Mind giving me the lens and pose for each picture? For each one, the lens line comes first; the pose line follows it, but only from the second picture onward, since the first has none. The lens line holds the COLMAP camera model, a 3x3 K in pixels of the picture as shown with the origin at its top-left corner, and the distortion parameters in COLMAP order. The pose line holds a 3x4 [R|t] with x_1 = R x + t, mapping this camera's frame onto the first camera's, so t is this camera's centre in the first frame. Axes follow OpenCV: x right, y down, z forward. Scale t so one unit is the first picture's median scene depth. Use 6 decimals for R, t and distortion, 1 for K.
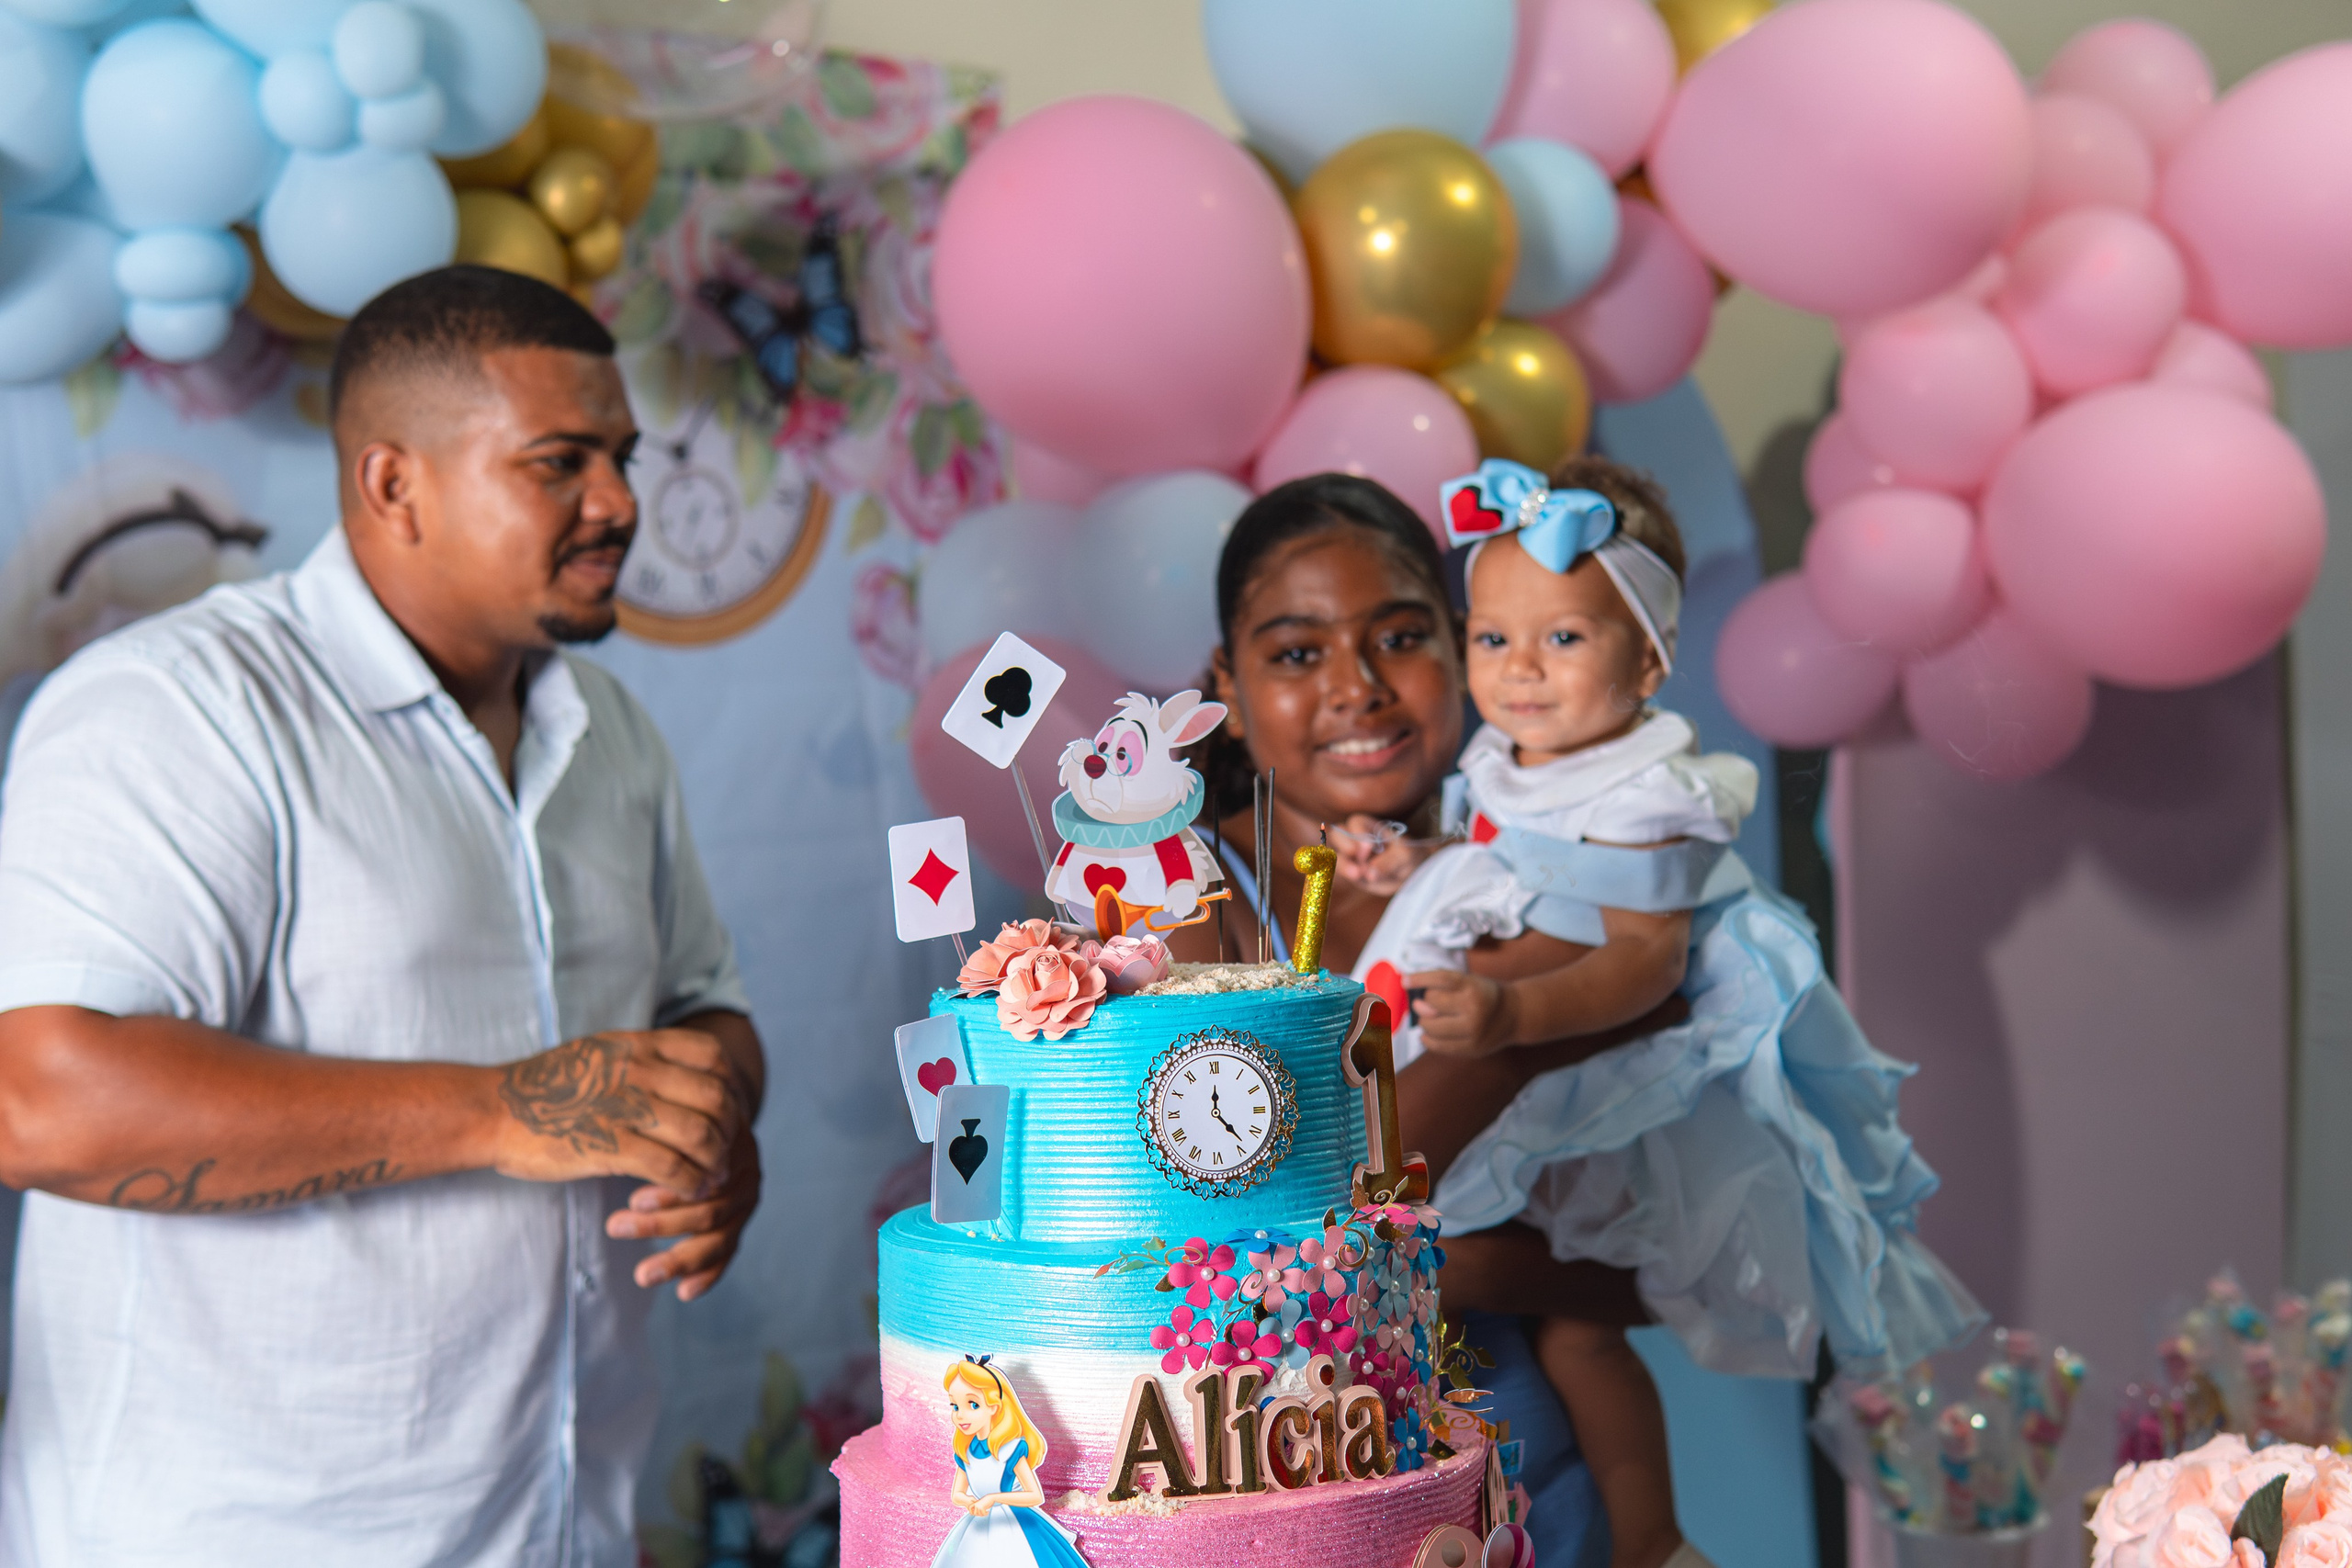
lens RADIAL K [[3149.0, 0, 1157.6], [0, 3149.0, 801.5], [0, 0, 1]] dist [0.051010, 0.000000]
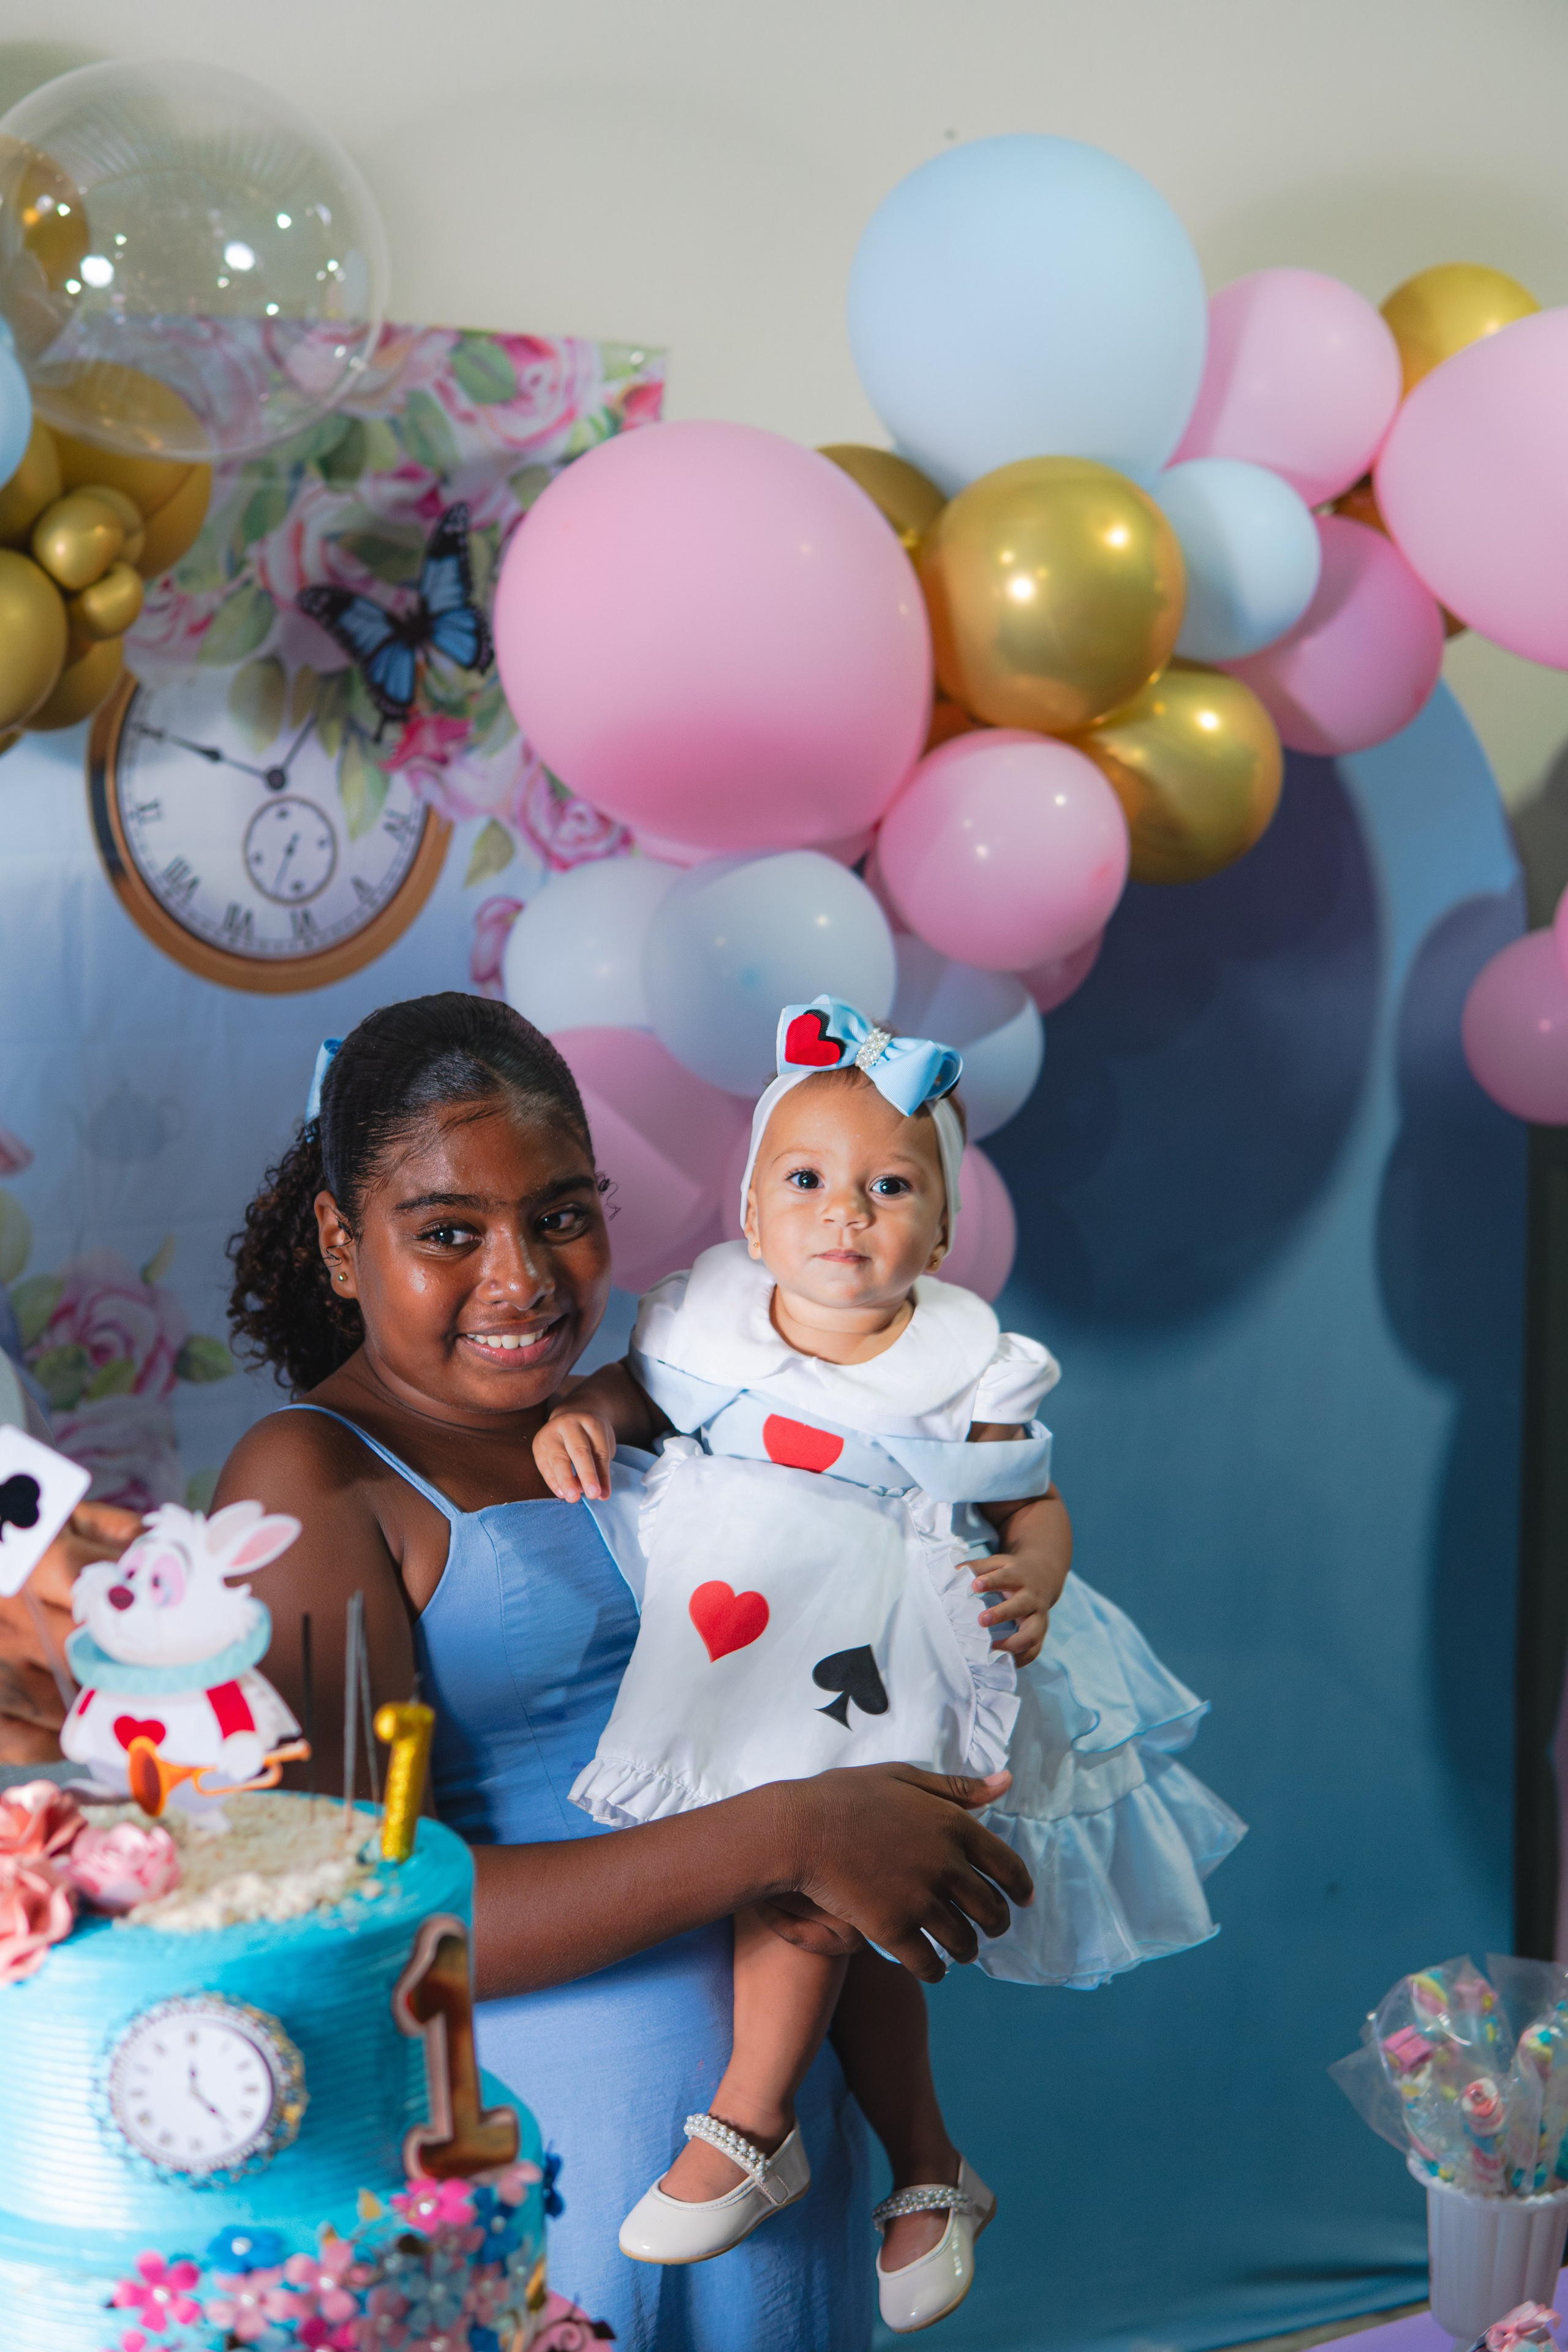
lens RADIAL K [[3149.3, 0, 626.5], [0, 3149.3, 1140.3], [0, 0, 1]] dist [0.051010, 0.000000]
pose [[0.985356, 0.050533, -0.162850, 0.228807], [-0.036611, 0.995502, 0.087385, -0.200097], [0.166534, -0.080143, 0.982773, 0.244124]]
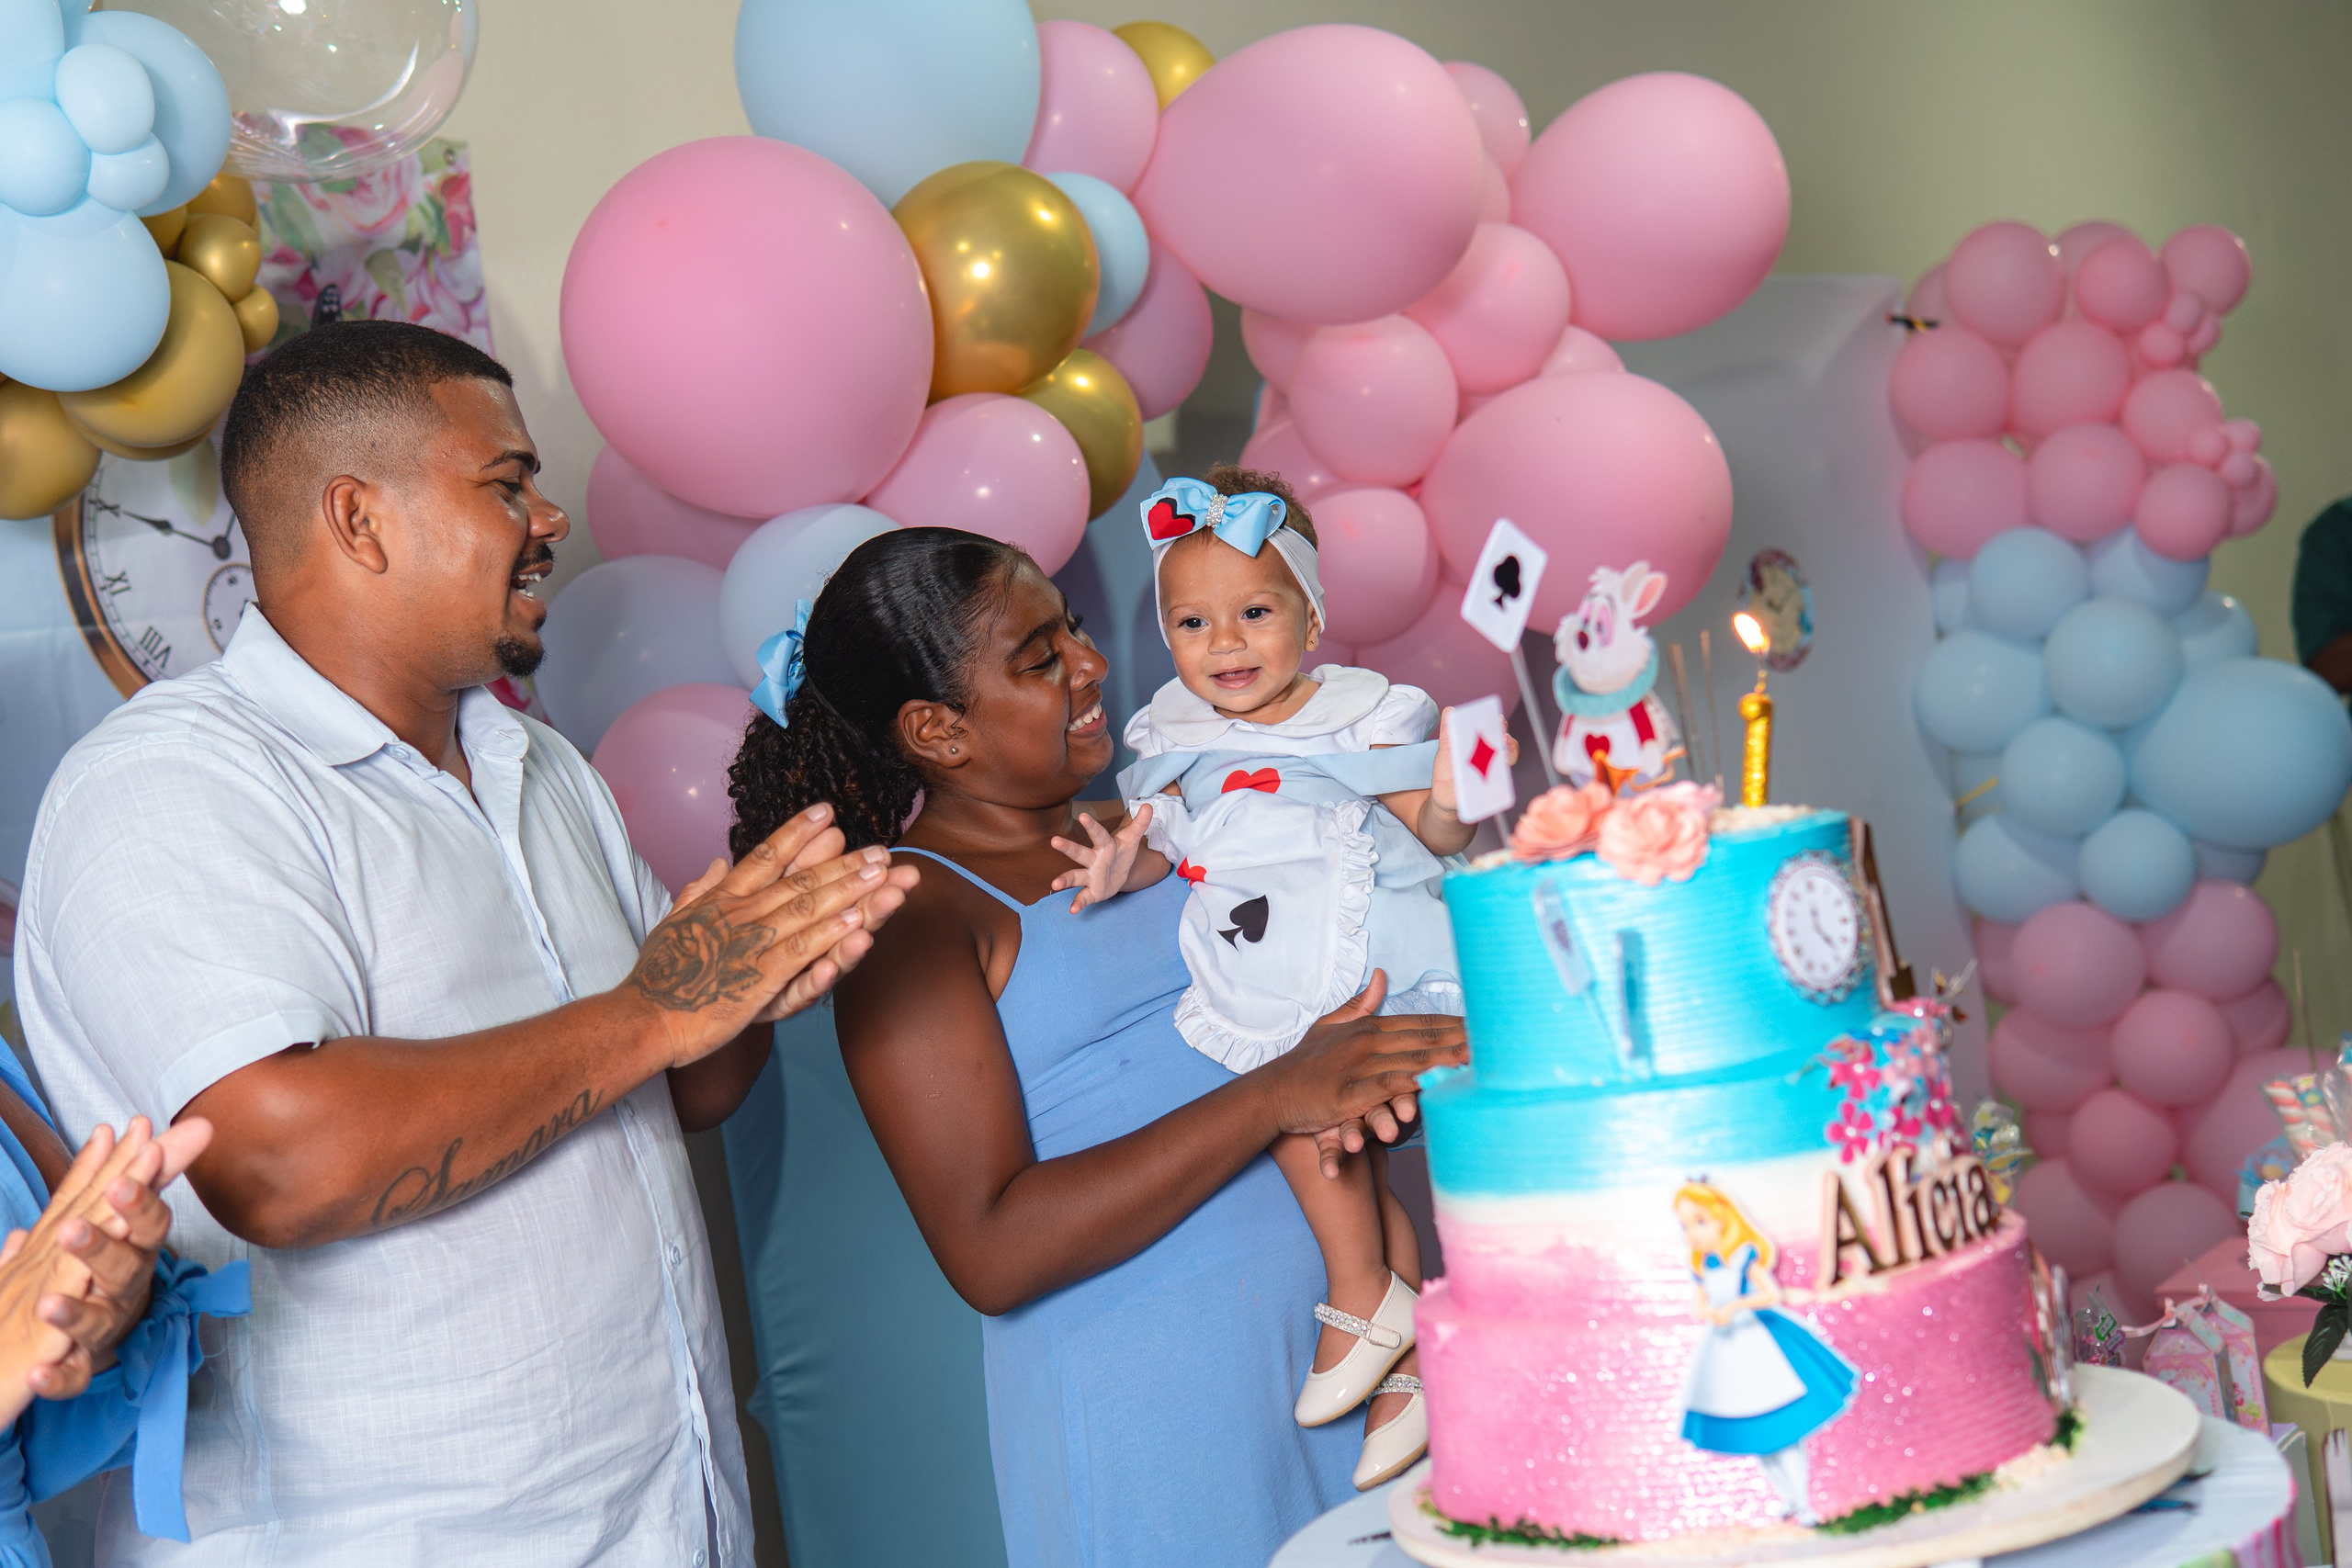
lens RADIAL K [[3149.0, 0, 1141.1], [0, 3149.0, 793.9], [0, 0, 1]] dist [0.051010, 0.000000]
pose [[0.925743, -0.117291, 0.359503, -0.546399], [0.134110, 0.990720, -0.022111, 0.043737], [-0.353573, 0.068682, 0.932882, 0.064888]]
